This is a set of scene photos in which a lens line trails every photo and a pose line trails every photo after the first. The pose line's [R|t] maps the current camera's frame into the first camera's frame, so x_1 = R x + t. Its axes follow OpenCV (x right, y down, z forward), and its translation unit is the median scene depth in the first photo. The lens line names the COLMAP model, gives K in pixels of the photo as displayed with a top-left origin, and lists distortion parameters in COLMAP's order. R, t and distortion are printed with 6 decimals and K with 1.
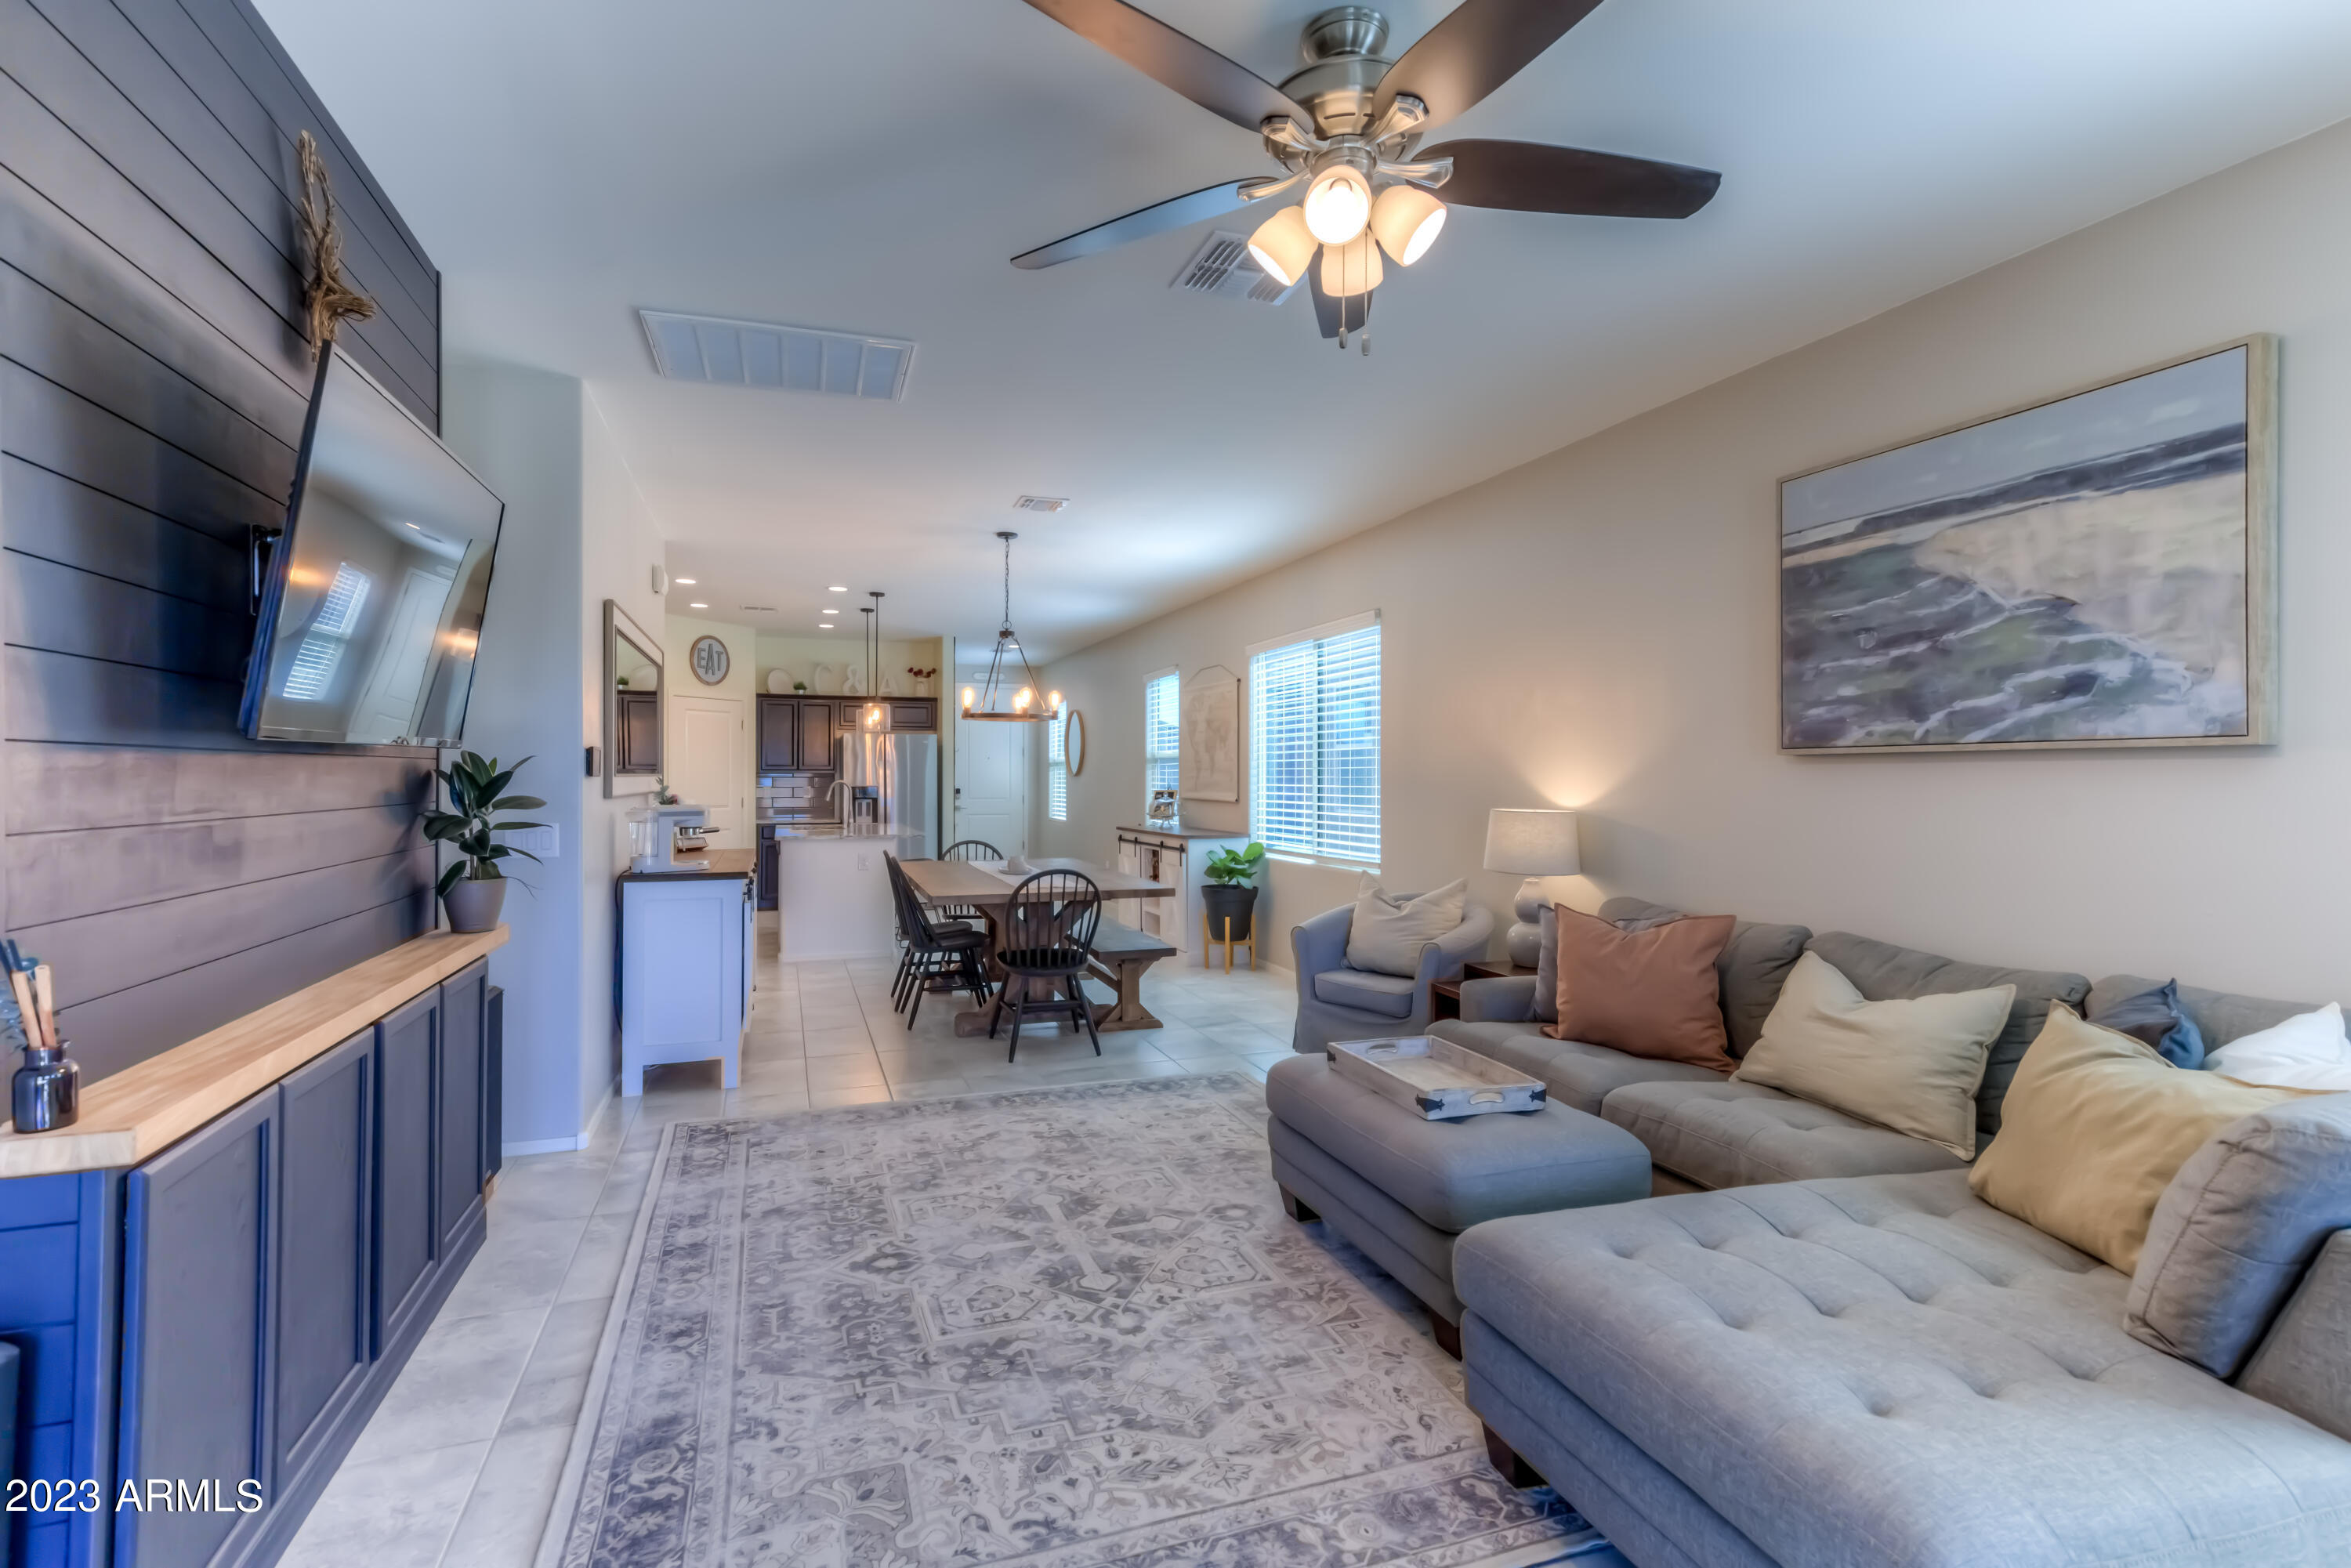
lens RADIAL K [[1120.8, 0, 1144.7], [0, 1120.8, 773.6], [0, 0, 1]] dist [0.024710, 0.000003]
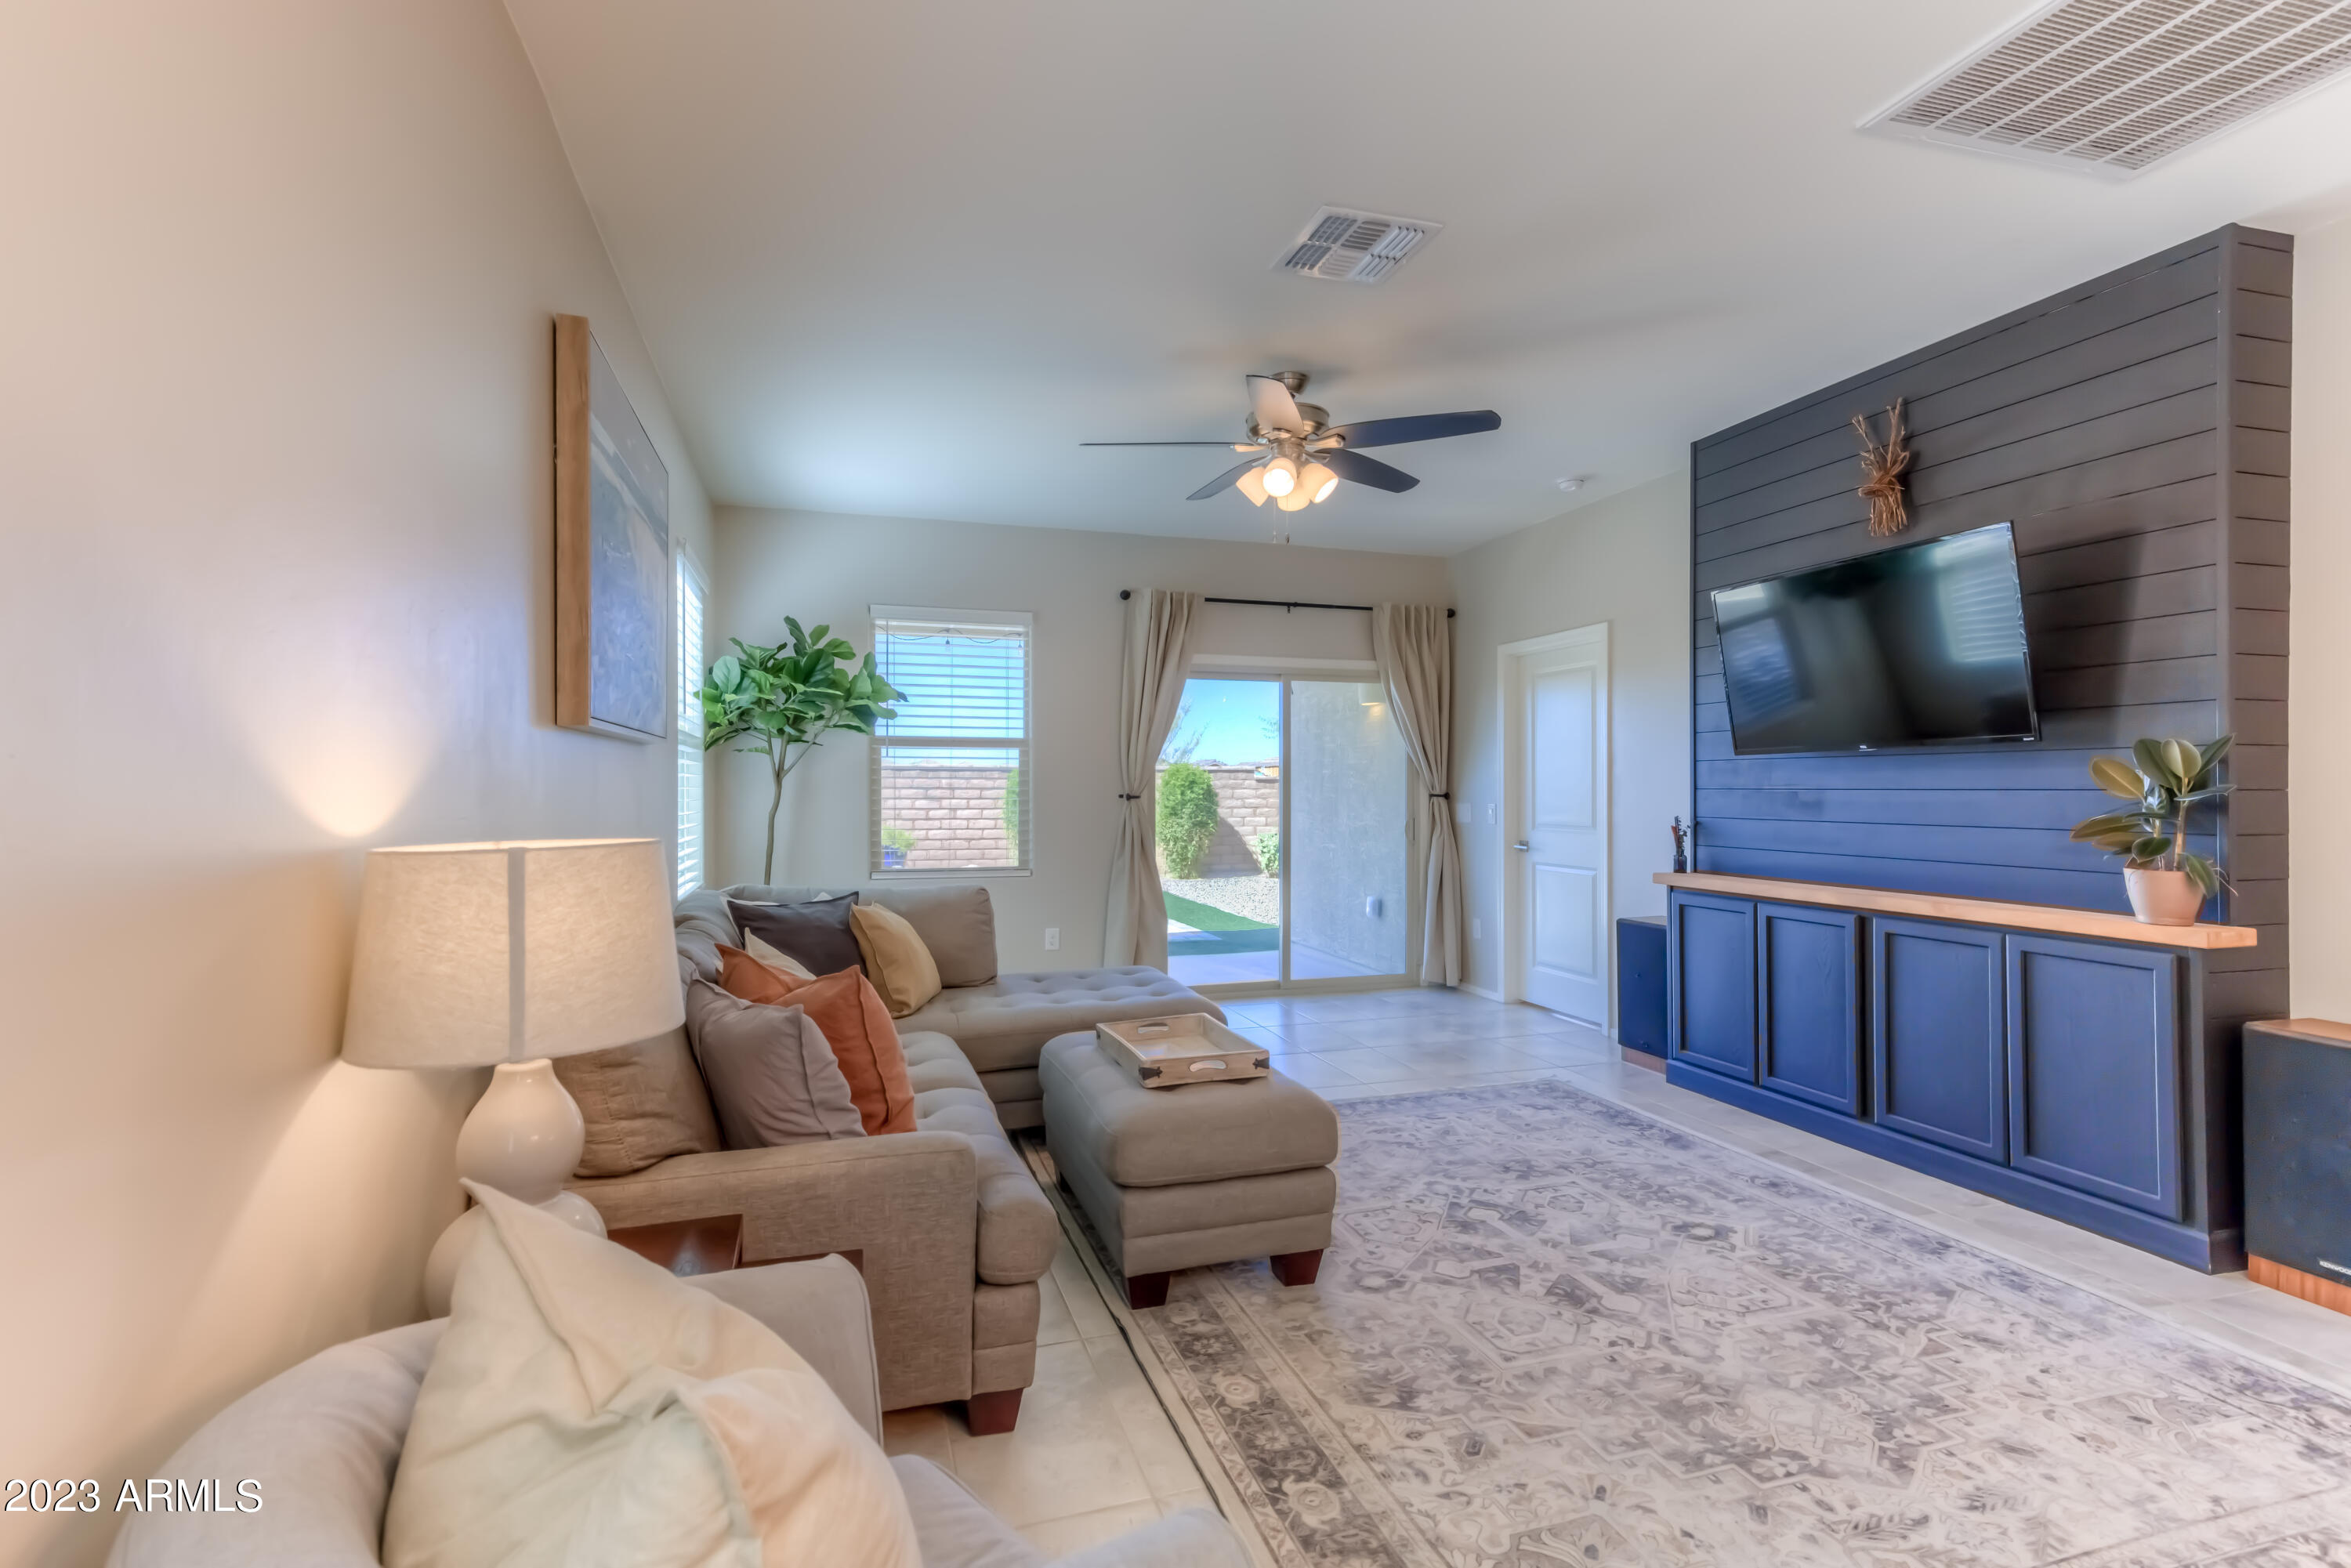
lens RADIAL K [[1082.9, 0, 1175.5], [0, 1082.9, 784.0], [0, 0, 1]] dist [0.024771, 0.000128]
pose [[-0.999899, 0.000293, 0.014216, 0.226592], [0.000228, 0.999989, -0.004615, 0.024221], [-0.014217, -0.004612, -0.999888, 1.891663]]
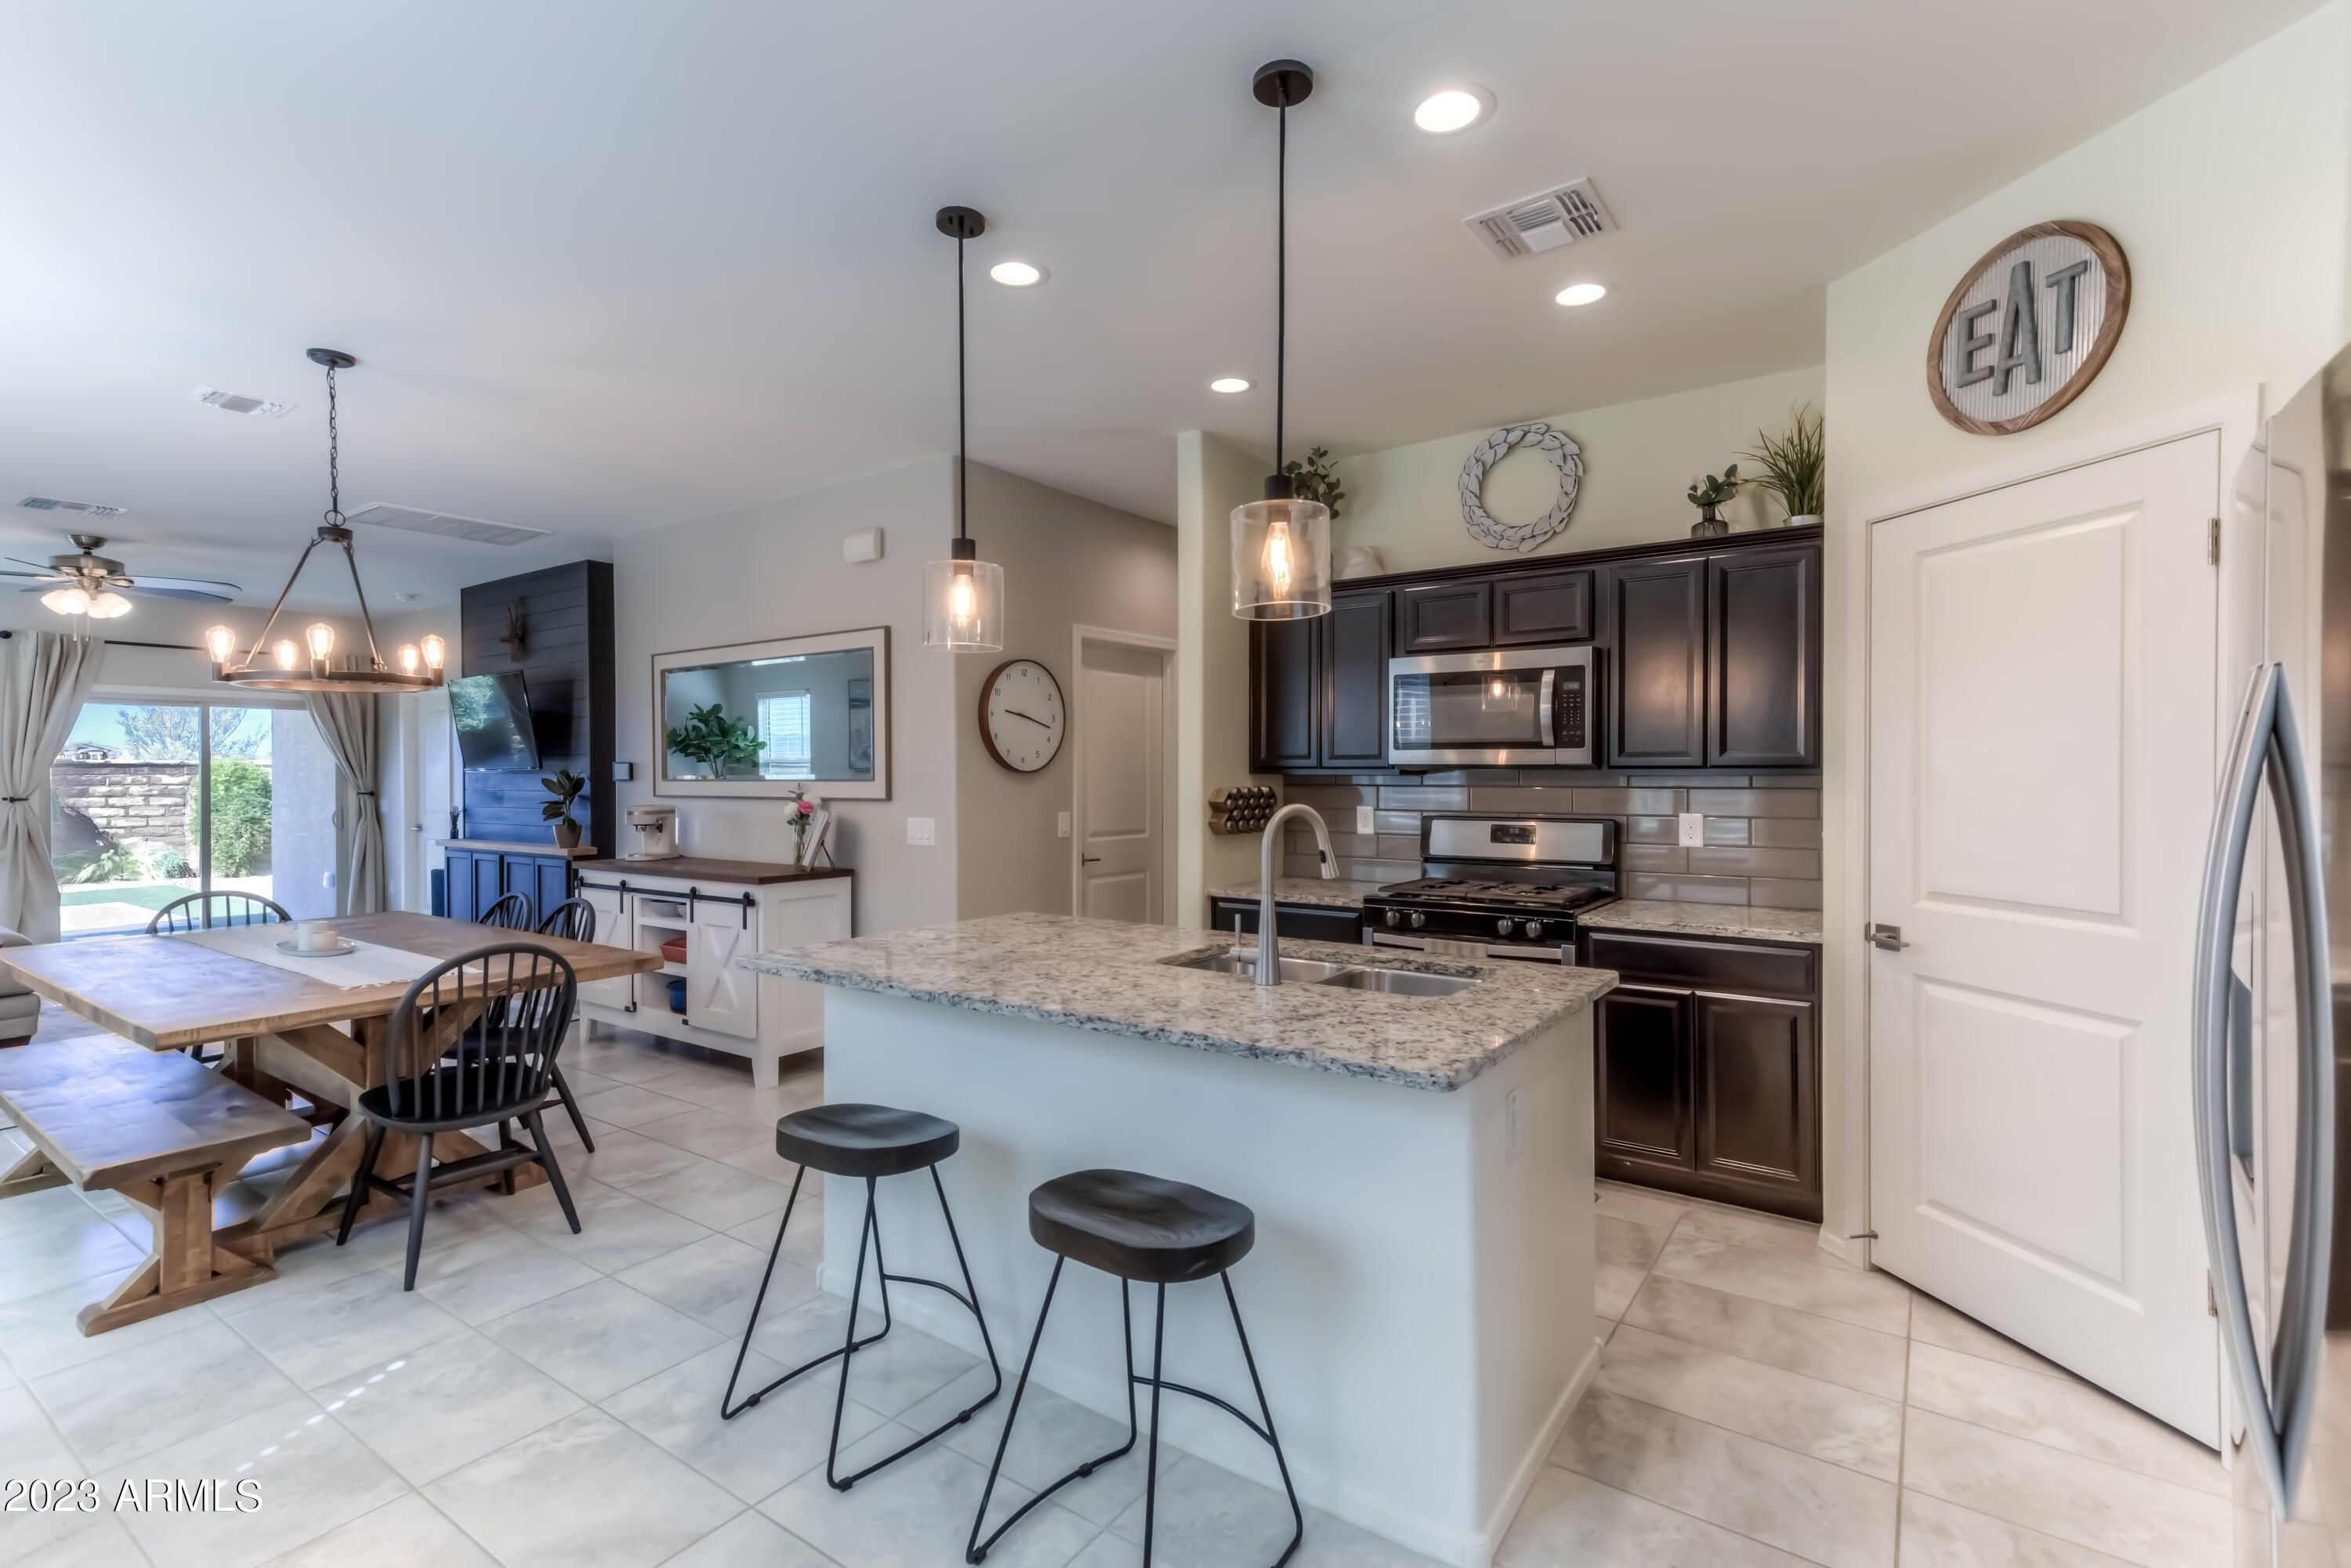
lens RADIAL K [[1066.7, 0, 1175.5], [0, 1066.7, 784.0], [0, 0, 1]] dist [0.004982, 0.000293]
pose [[-0.800161, 0.008506, -0.599725, -0.277756], [0.004138, 0.999954, 0.008662, -0.003965], [0.599771, 0.004450, -0.800159, 3.359531]]
